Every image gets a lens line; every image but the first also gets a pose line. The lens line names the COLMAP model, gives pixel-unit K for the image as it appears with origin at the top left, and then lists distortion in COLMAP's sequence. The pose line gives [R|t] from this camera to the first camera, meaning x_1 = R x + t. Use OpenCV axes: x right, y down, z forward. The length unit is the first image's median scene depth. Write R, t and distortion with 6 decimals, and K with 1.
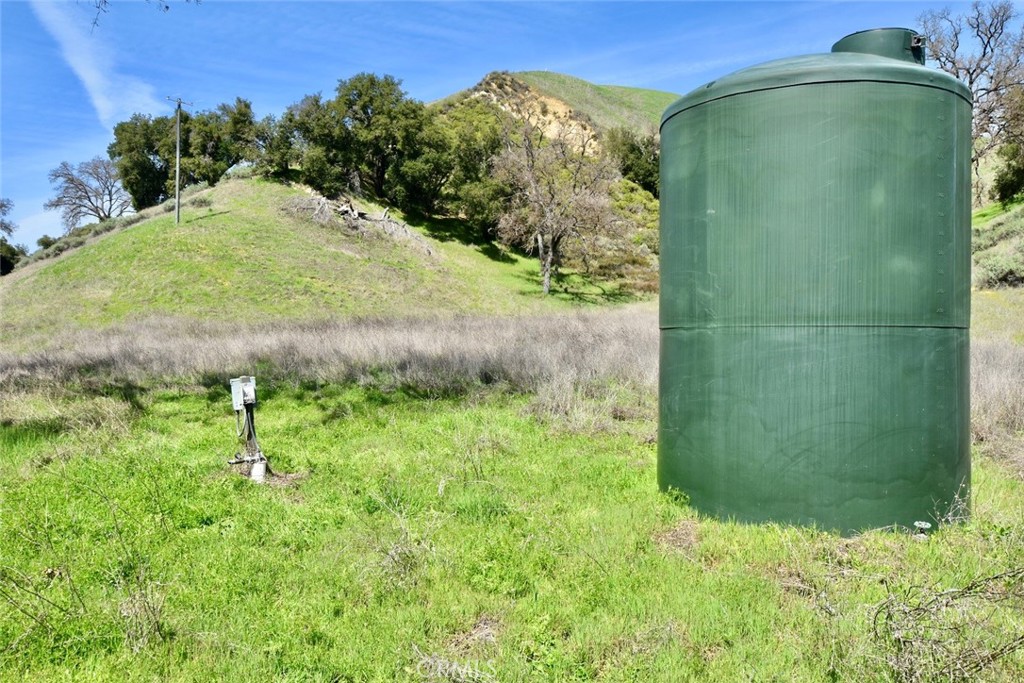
lens RADIAL K [[837.4, 0, 503.8], [0, 837.4, 340.3], [0, 0, 1]] dist [-0.008071, -0.004320]
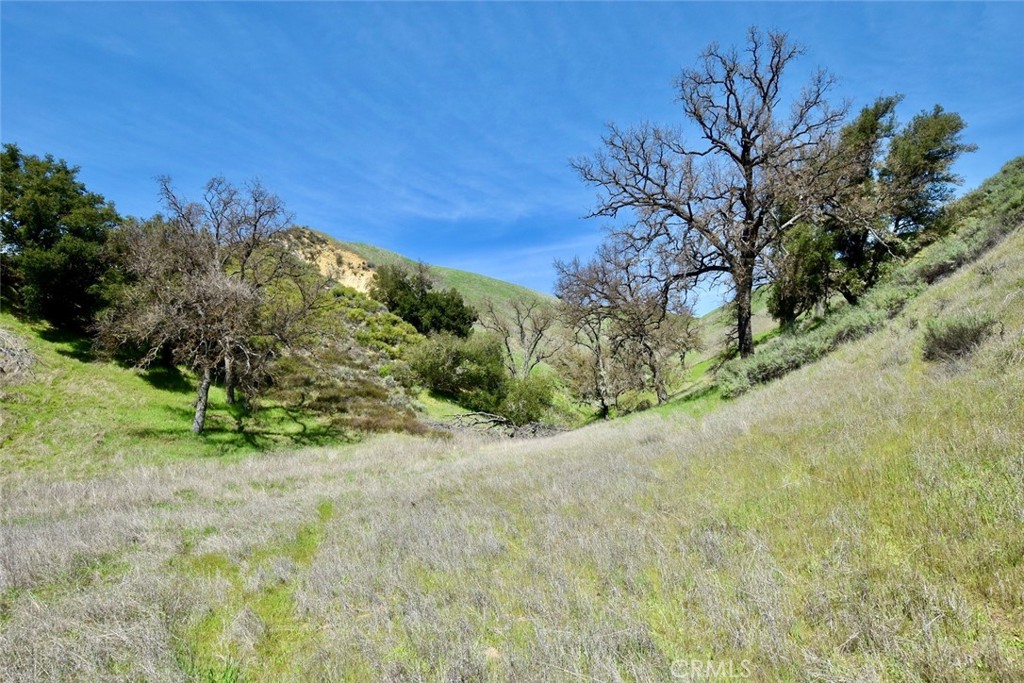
lens RADIAL K [[610.3, 0, 510.5], [0, 610.3, 323.2], [0, 0, 1]] dist [-0.004940, 0.000247]
pose [[0.973834, 0.033437, 0.224787, 0.169559], [0.018841, 0.973833, -0.226484, -0.023879], [-0.226478, 0.224793, 0.947721, 0.410670]]
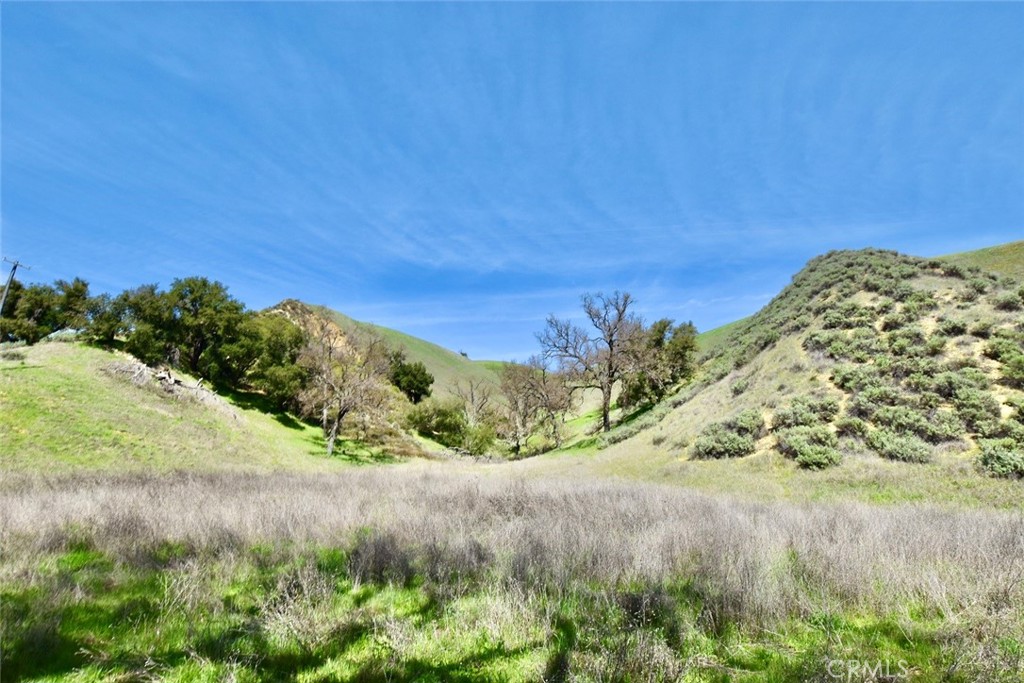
lens RADIAL K [[519.4, 0, 506.8], [0, 519.4, 324.4], [0, 0, 1]] dist [-0.020120, -0.000241]
pose [[0.907494, 0.131864, 0.398831, -0.042498], [-0.004475, 0.952432, -0.304717, -0.004211], [-0.420041, 0.274744, 0.864917, 0.124891]]
